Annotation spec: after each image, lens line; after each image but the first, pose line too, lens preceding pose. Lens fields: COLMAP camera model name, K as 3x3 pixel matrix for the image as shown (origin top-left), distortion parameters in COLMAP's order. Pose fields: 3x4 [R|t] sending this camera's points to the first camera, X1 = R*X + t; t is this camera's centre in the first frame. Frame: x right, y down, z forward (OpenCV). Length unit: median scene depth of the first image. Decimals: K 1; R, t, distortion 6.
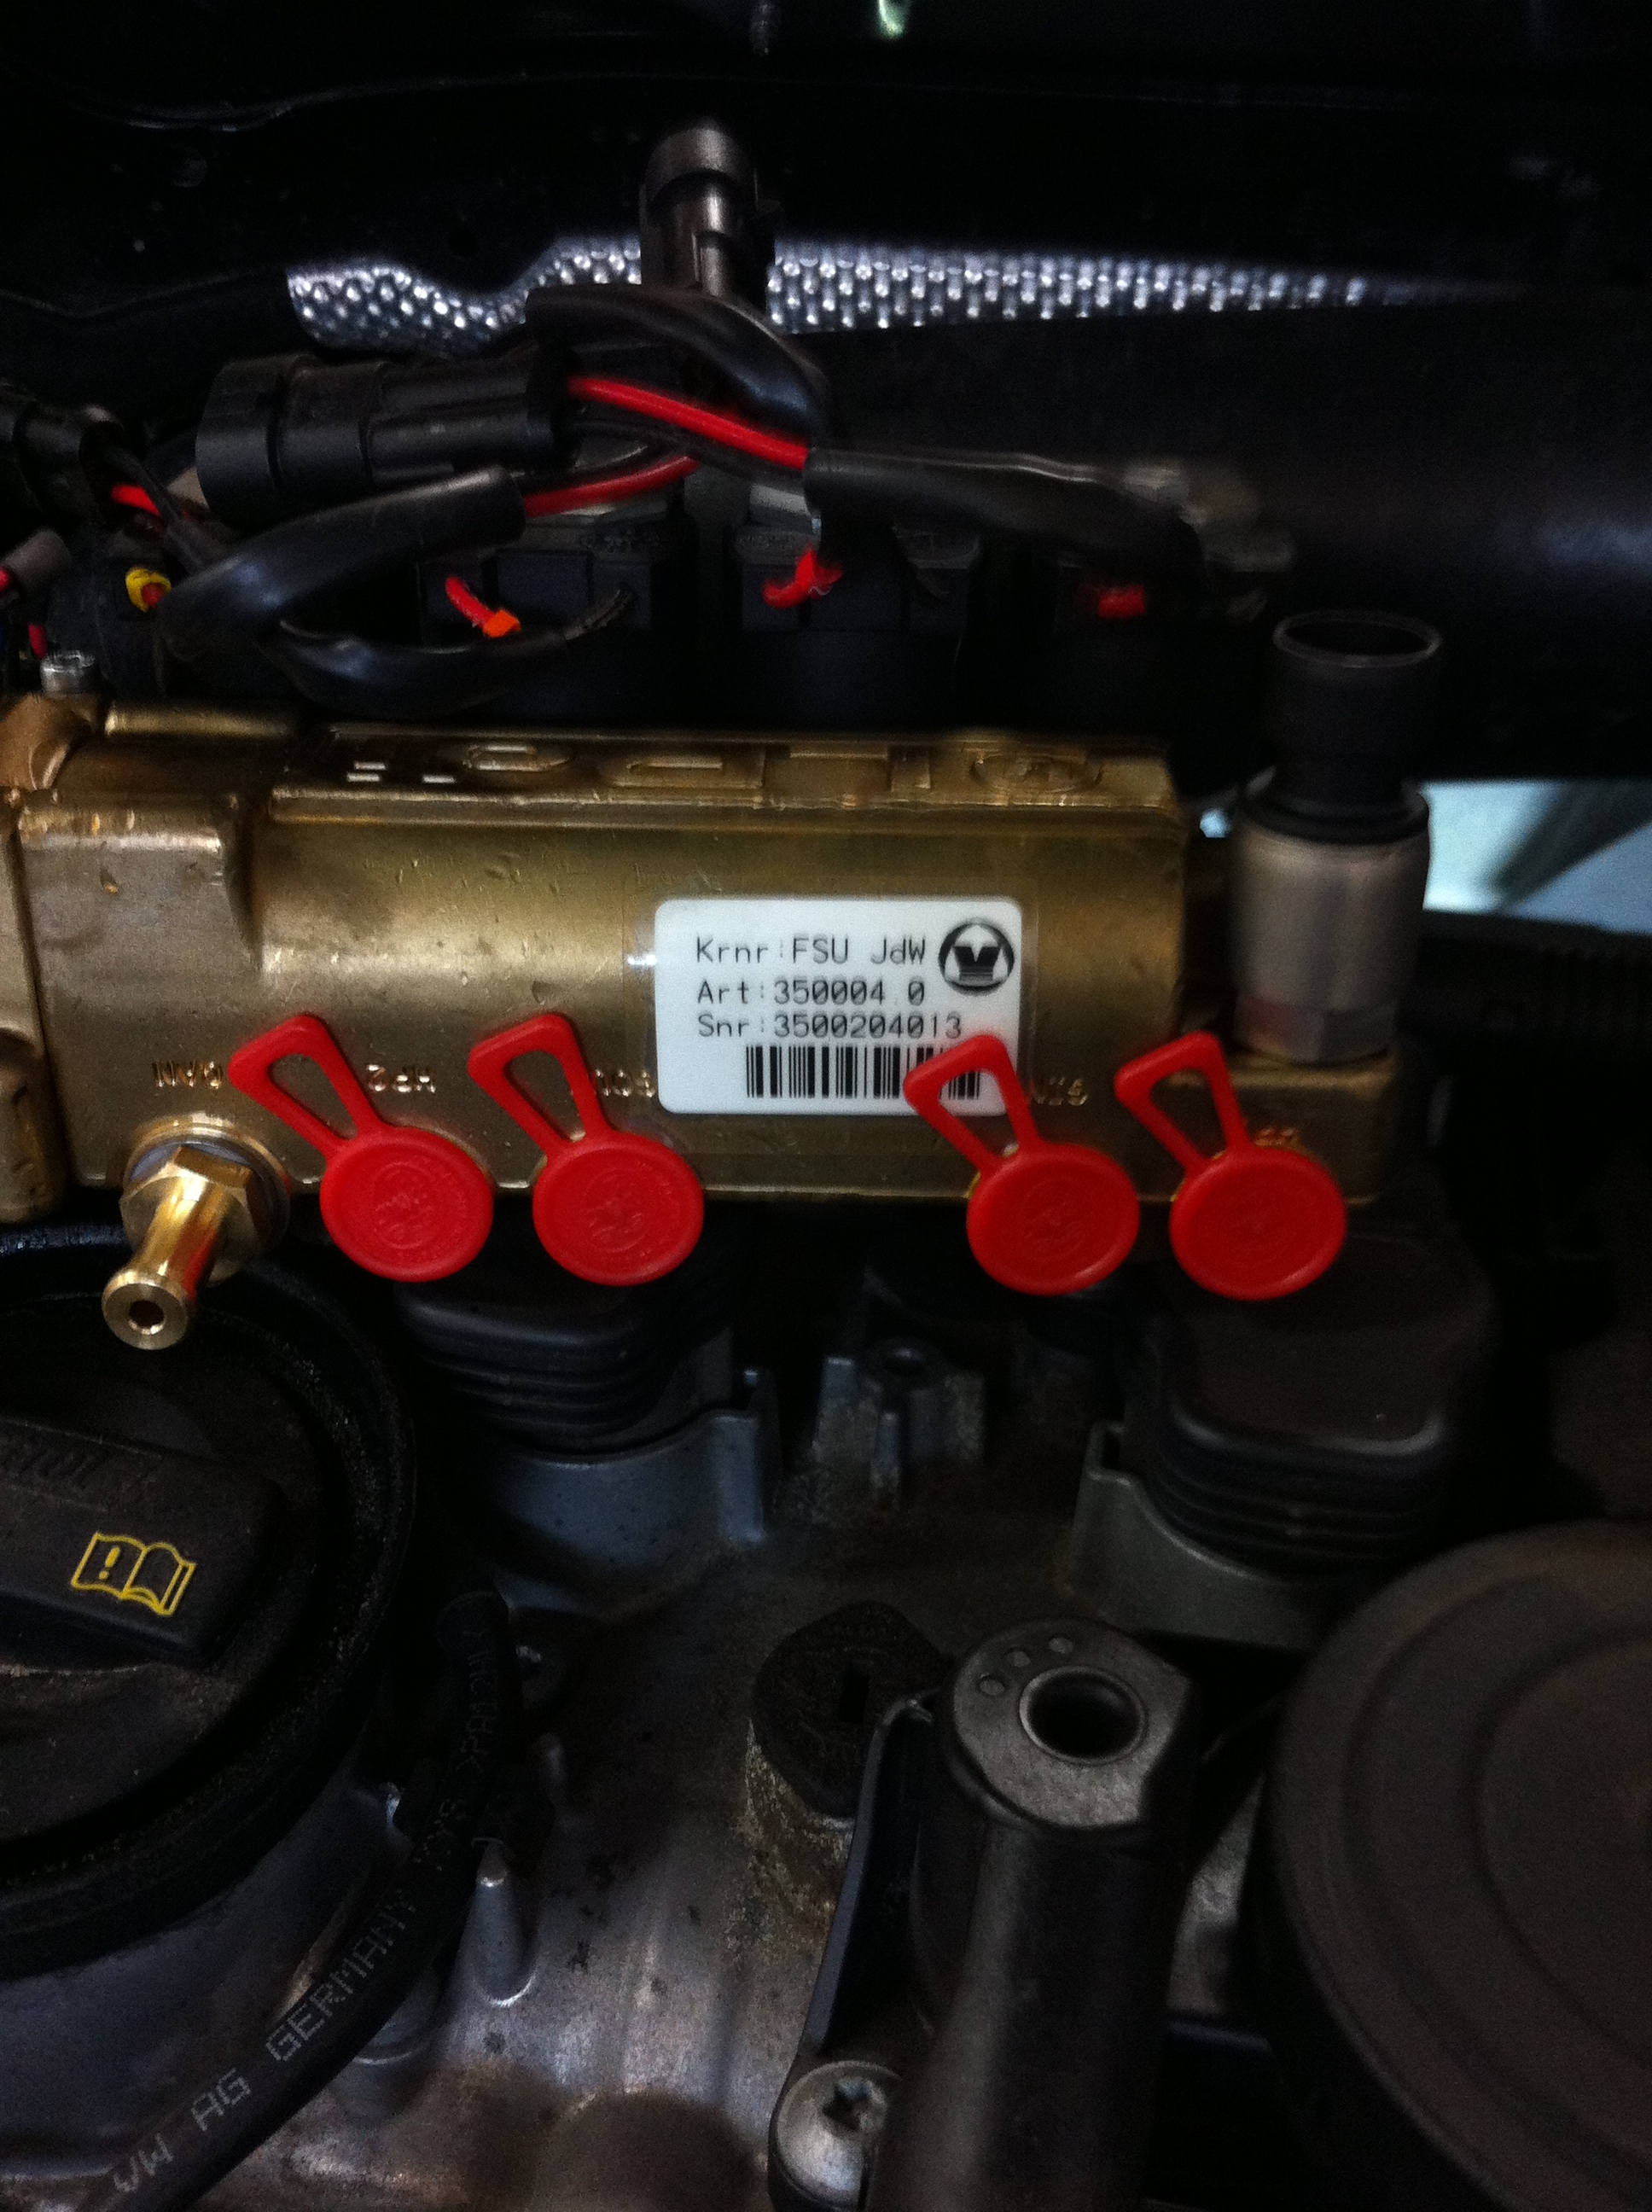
lens RADIAL K [[2237.0, 0, 786.5], [0, 2237.0, 1109.0], [0, 0, 1]] dist [0.091498, -0.339073]
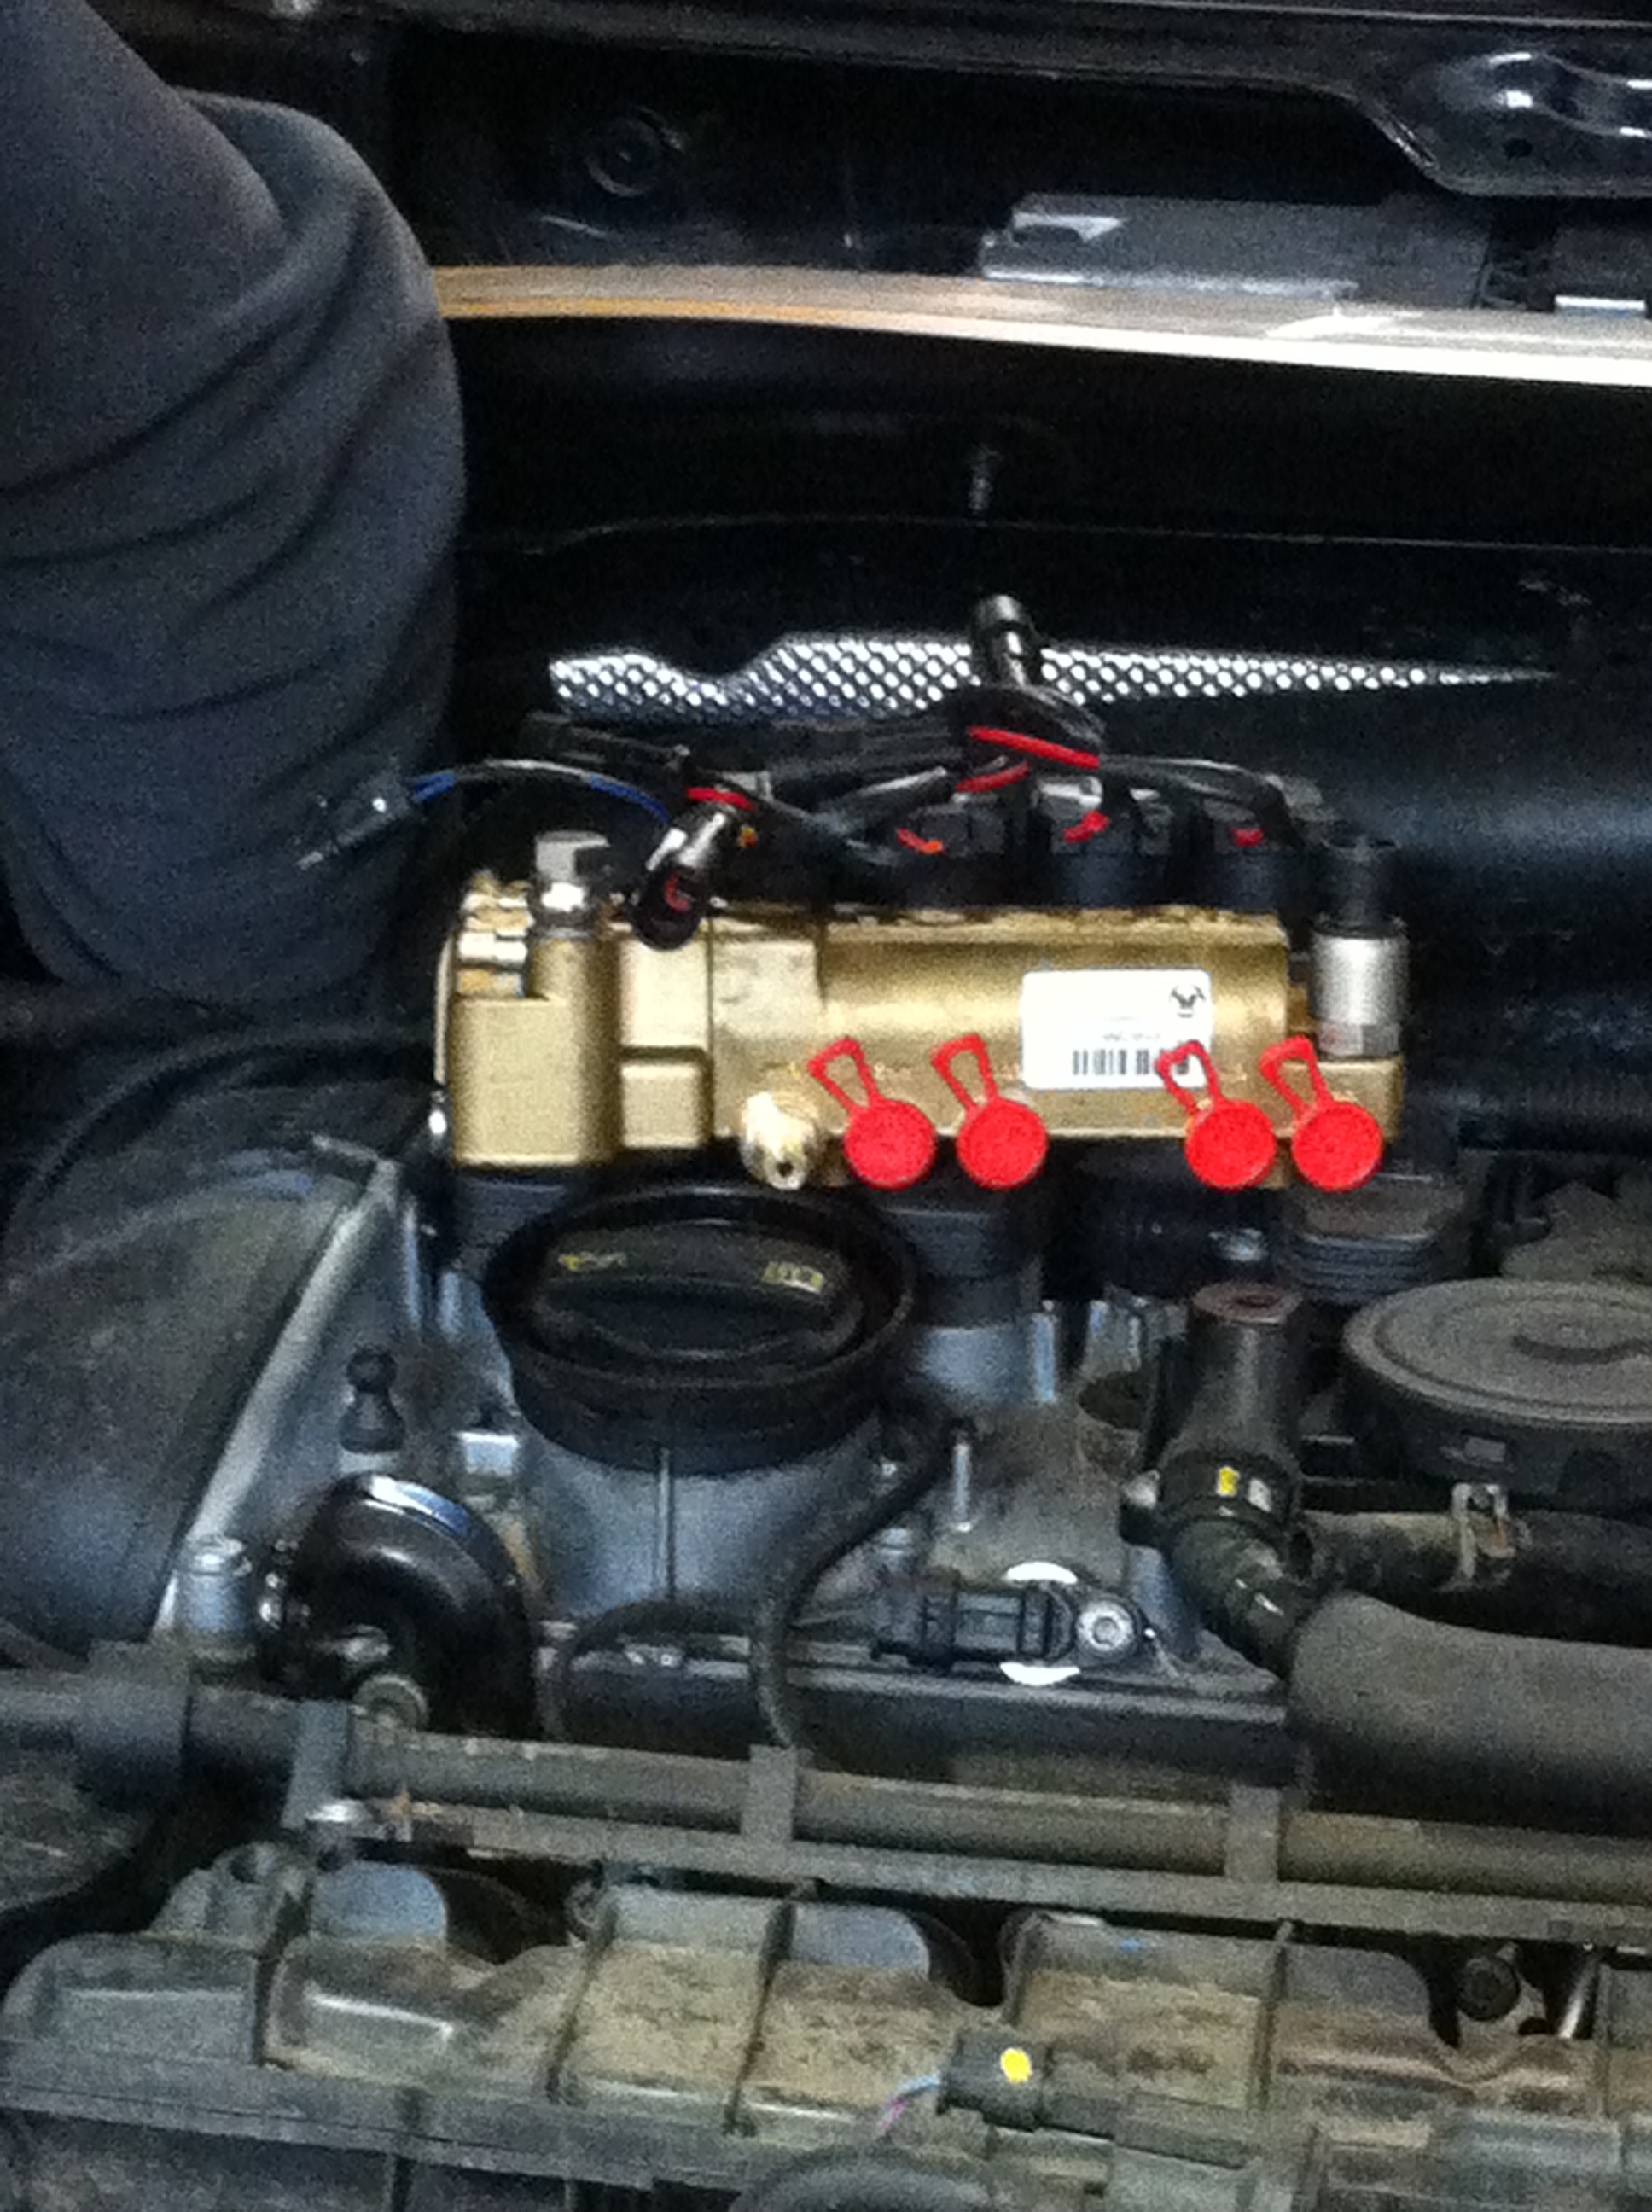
lens RADIAL K [[5813.1, 0, 826.2], [0, 5813.1, 1105.3], [0, 0, 1]] dist [0.053716, 0.233037]
pose [[0.997621, -0.007276, 0.068557, -0.552635], [0.024918, 0.965247, -0.260147, 1.272719], [-0.064281, 0.261236, 0.963132, -3.686840]]
